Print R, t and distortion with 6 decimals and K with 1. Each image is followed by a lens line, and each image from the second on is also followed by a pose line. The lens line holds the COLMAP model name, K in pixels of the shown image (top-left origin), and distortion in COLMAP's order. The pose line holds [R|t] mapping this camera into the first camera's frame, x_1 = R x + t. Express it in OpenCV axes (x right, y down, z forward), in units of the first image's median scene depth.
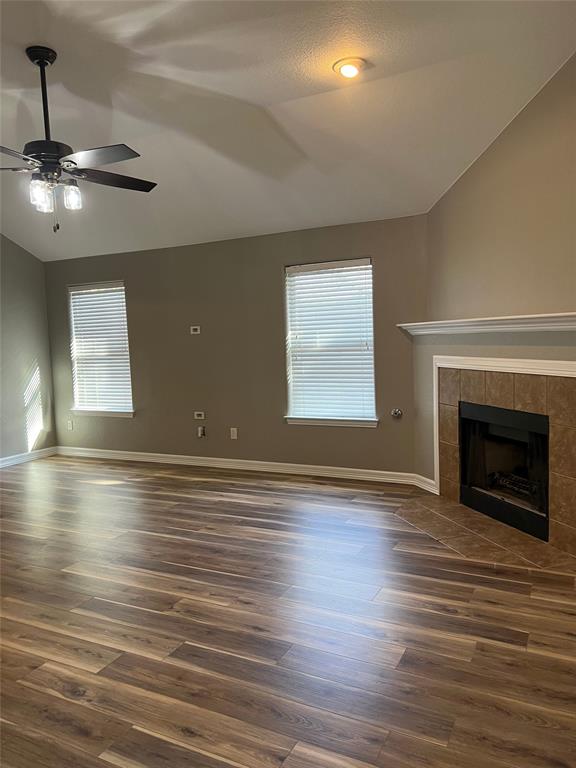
lens RADIAL K [[576.2, 0, 288.0], [0, 576.2, 384.0], [0, 0, 1]] dist [0.076257, -0.074950]
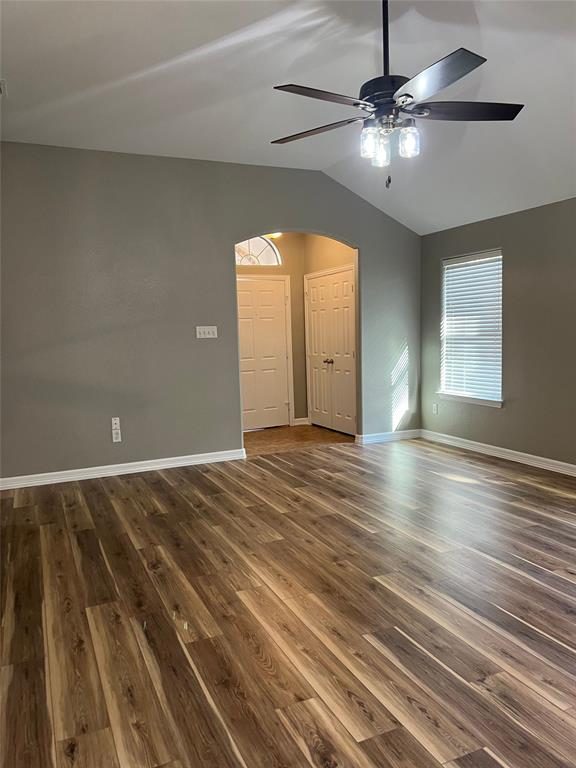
lens RADIAL K [[576.2, 0, 288.0], [0, 576.2, 384.0], [0, 0, 1]] dist [0.076257, -0.074950]
pose [[0.782614, 0.073804, -0.618117, 0.019922], [-0.053013, 0.997242, 0.051950, -0.006870], [0.620246, -0.007889, 0.784368, 0.147045]]
